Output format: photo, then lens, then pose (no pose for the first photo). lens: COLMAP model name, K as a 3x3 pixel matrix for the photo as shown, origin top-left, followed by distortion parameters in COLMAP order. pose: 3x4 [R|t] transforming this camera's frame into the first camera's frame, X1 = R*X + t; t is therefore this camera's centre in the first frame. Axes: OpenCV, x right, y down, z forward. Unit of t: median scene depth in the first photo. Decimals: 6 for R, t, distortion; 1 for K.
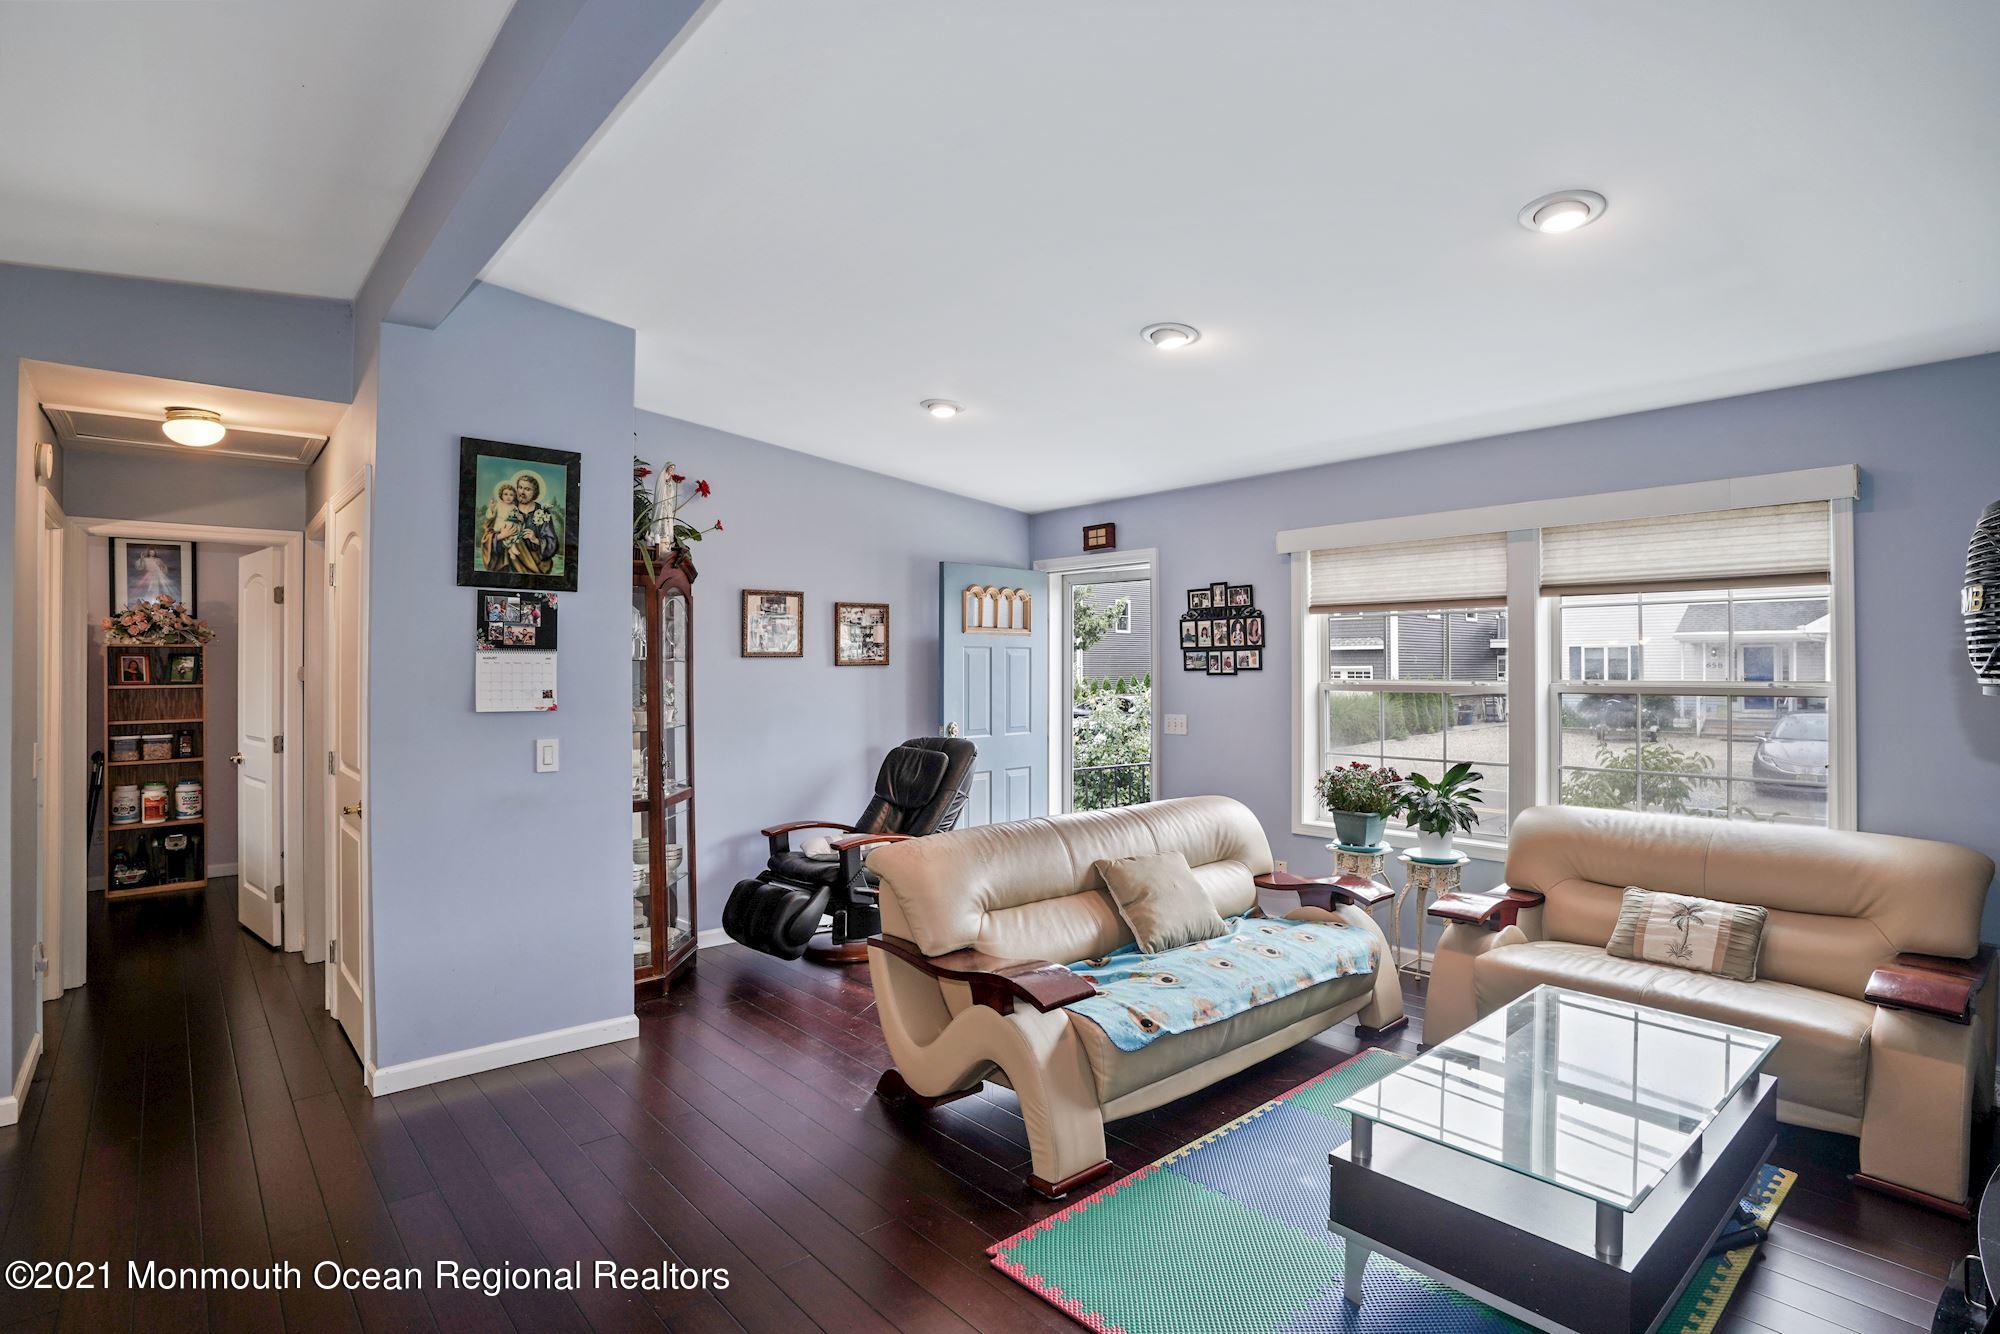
lens RADIAL K [[966.0, 0, 1036.5], [0, 966.0, 659.1], [0, 0, 1]] dist [-0.040279, 0.006481]
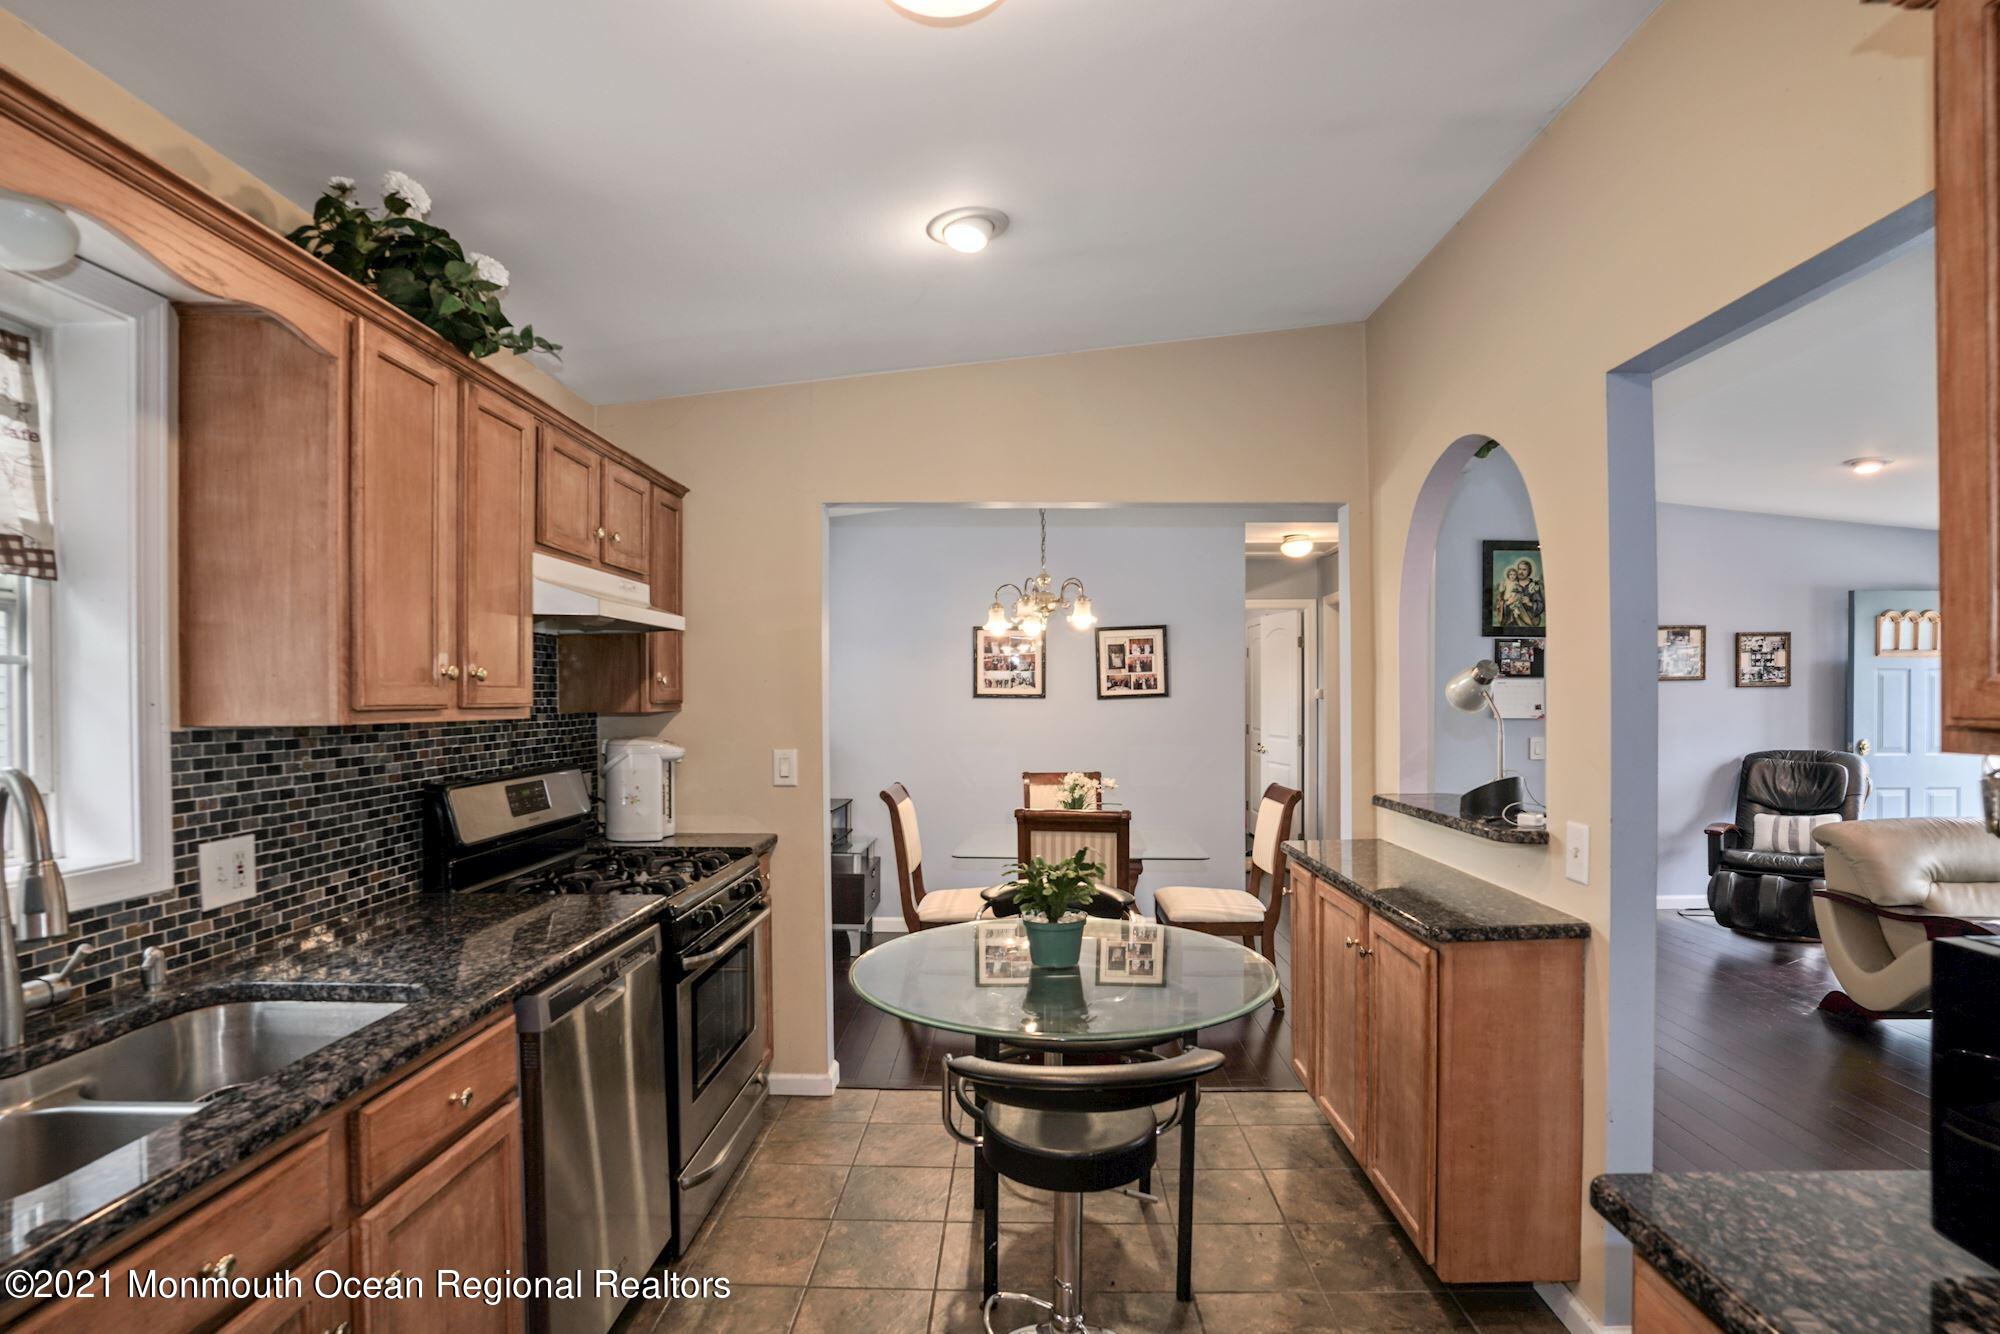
lens RADIAL K [[966.0, 0, 1002.5], [0, 966.0, 691.5], [0, 0, 1]] dist [-0.040279, 0.006481]
pose [[0.710258, 0.002637, -0.703937, -0.054101], [0.004932, 0.999950, 0.008722, -0.003151], [0.703924, -0.009667, 0.710209, -0.650831]]
